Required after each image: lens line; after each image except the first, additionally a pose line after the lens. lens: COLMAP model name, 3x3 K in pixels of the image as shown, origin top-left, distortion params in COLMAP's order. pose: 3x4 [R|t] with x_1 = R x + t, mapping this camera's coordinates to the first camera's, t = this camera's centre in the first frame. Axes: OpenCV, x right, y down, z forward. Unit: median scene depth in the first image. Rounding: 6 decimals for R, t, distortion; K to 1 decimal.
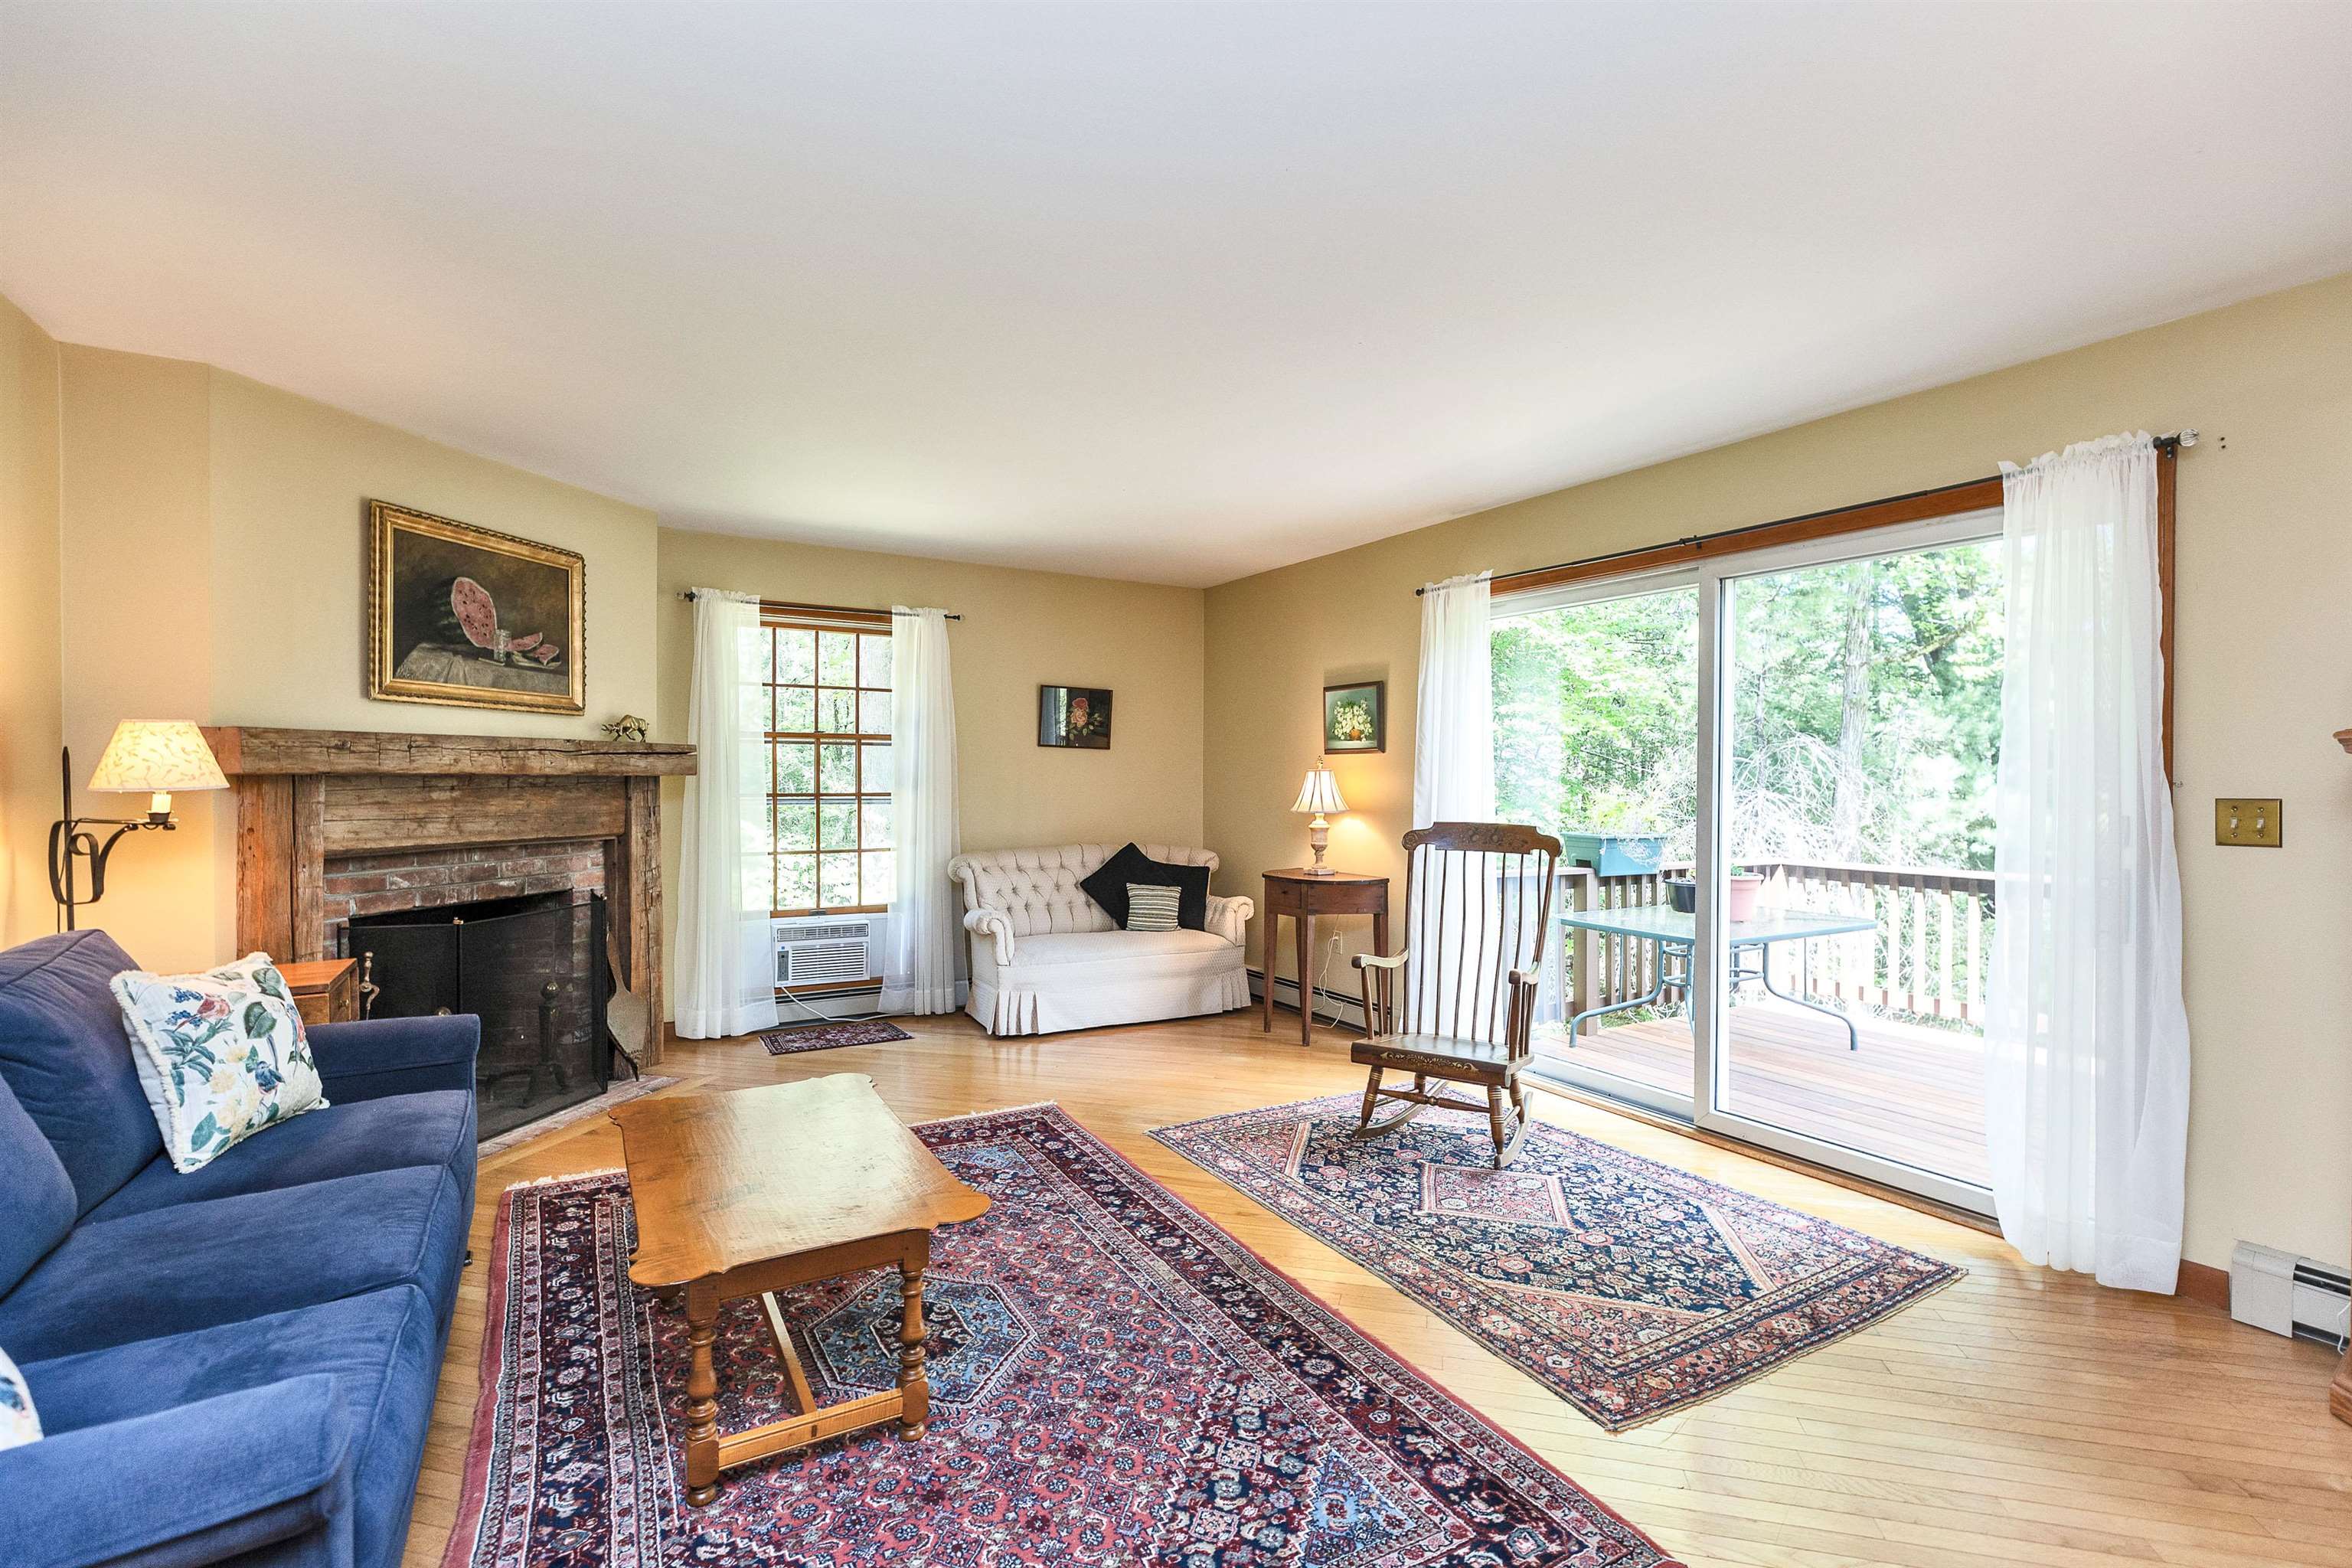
lens RADIAL K [[1044.1, 0, 1176.0], [0, 1044.1, 784.0], [0, 0, 1]] dist [0.001657, -0.000231]
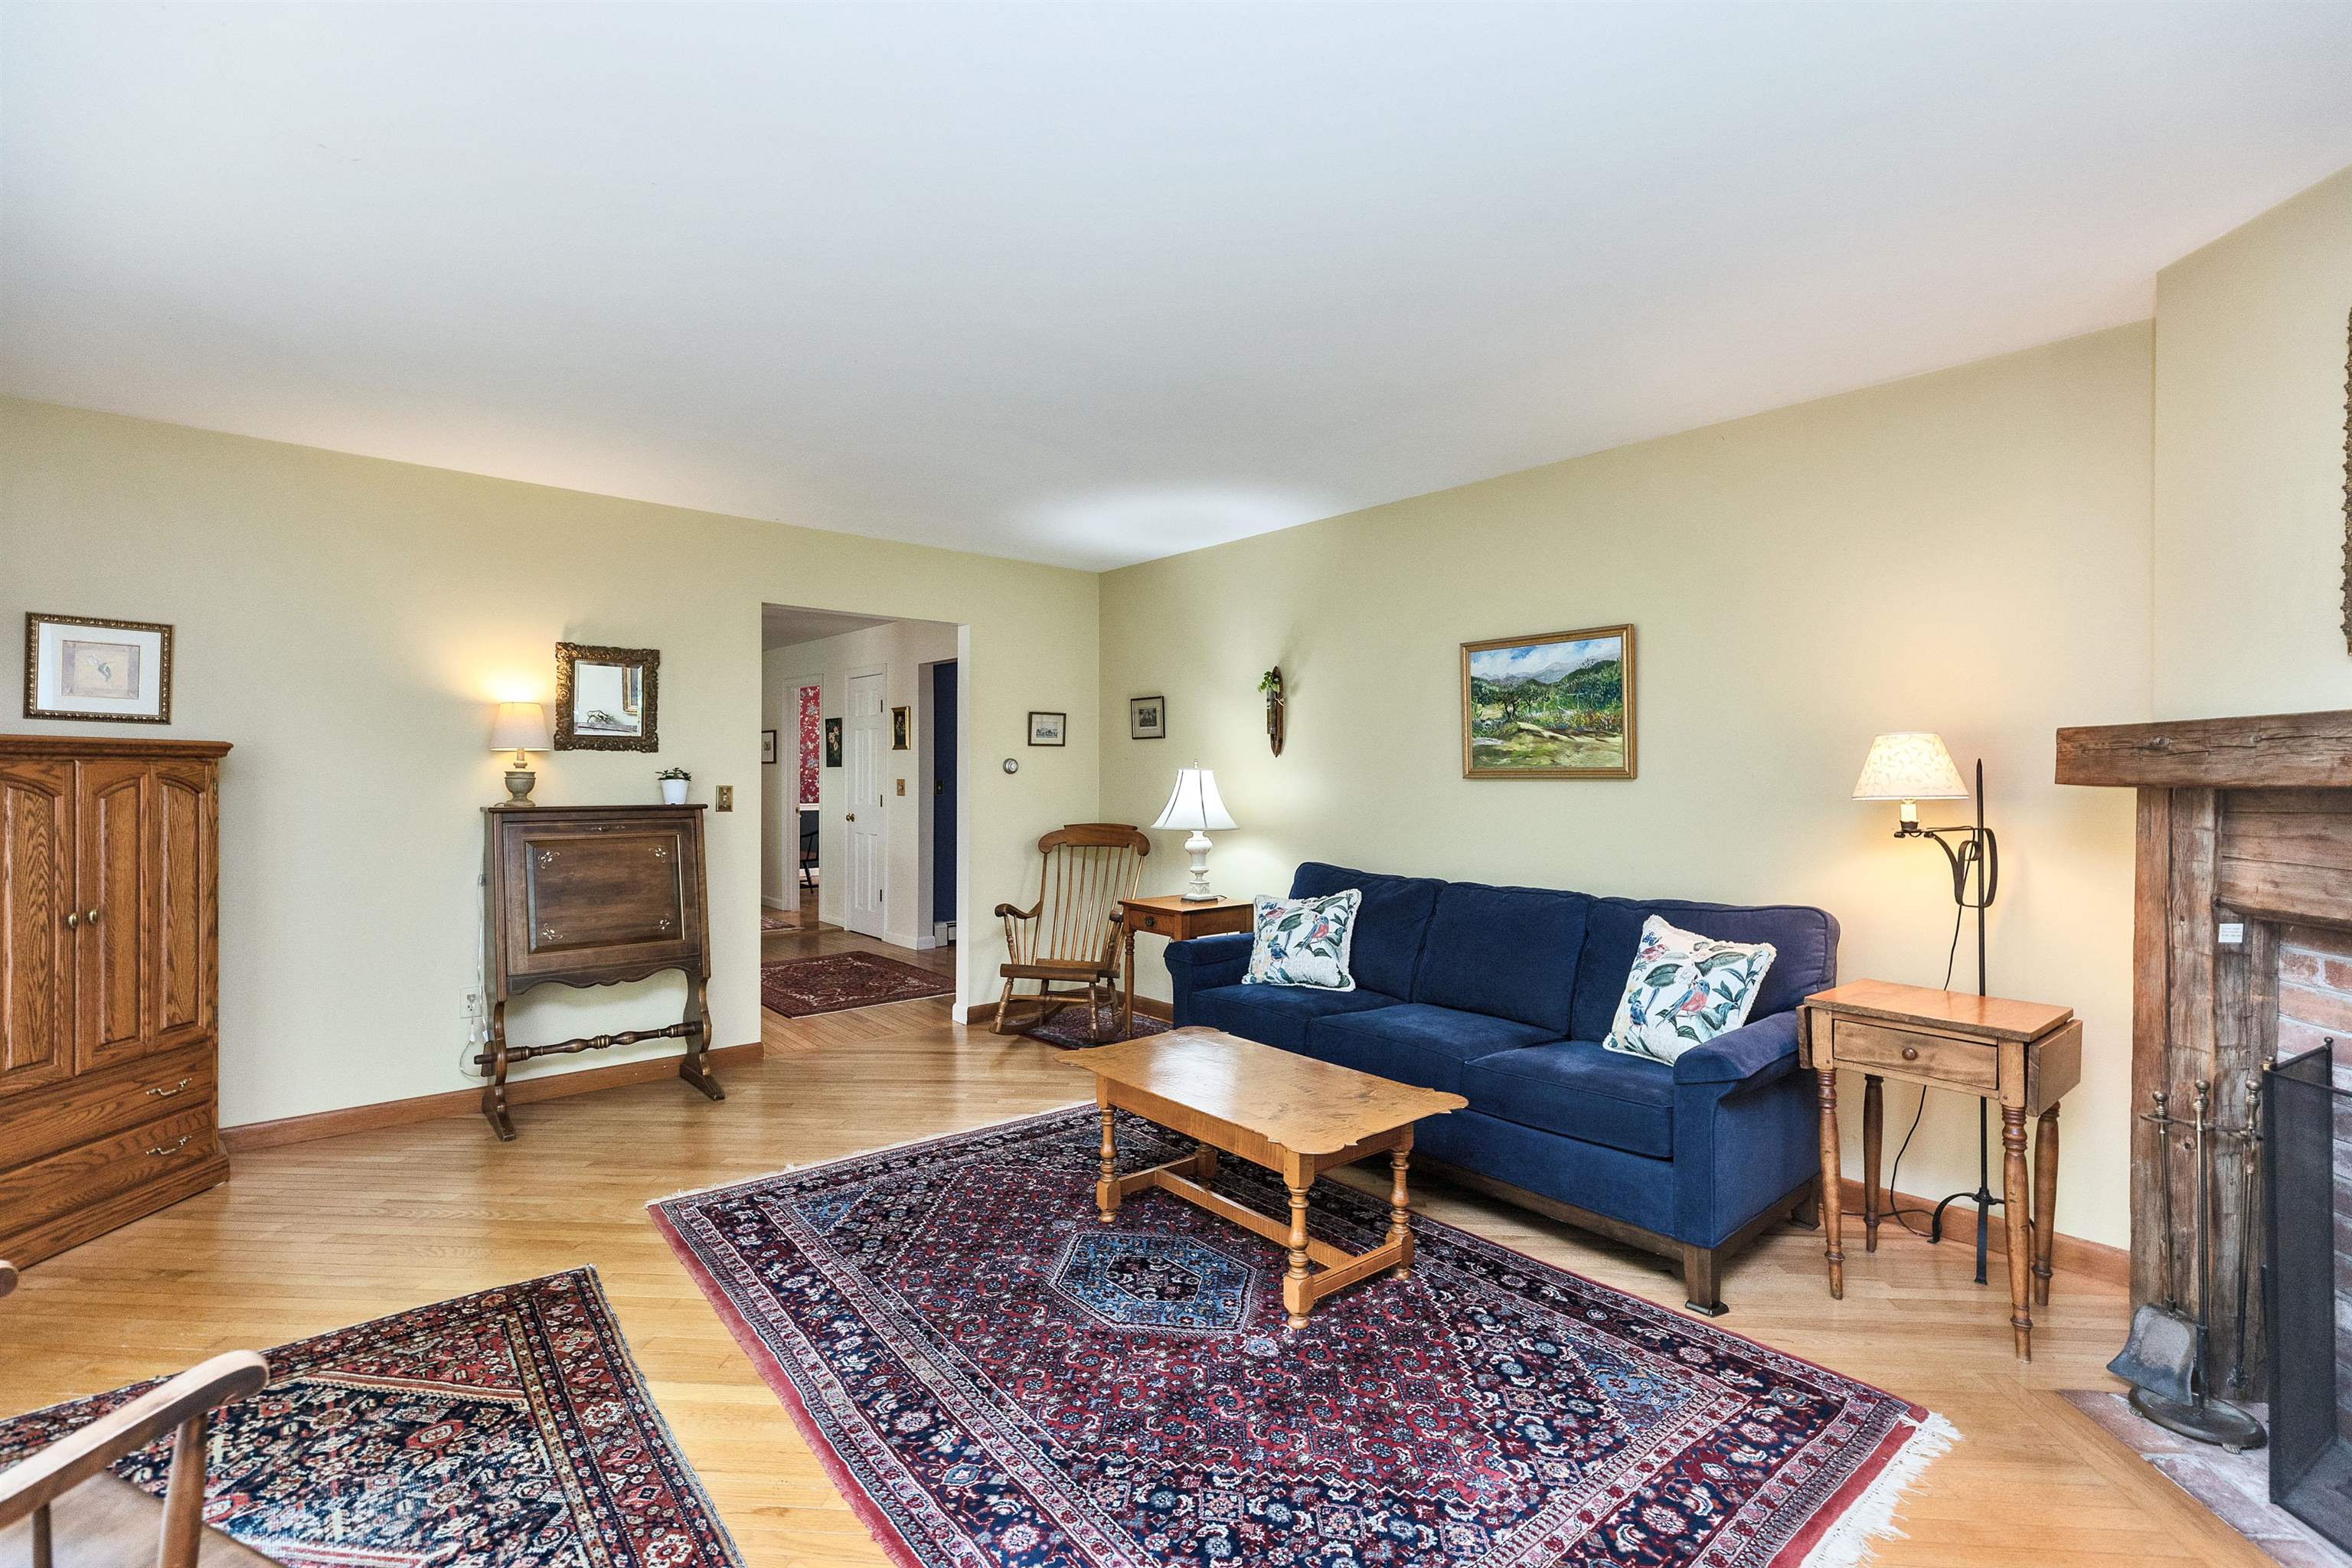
lens RADIAL K [[1044.1, 0, 1176.0], [0, 1044.1, 784.0], [0, 0, 1]] dist [0.001657, -0.000231]
pose [[-0.984308, -0.007574, -0.176298, -0.054500], [-0.010211, 0.999849, 0.014056, -0.015375], [0.176165, 0.015636, -0.984236, 1.709521]]
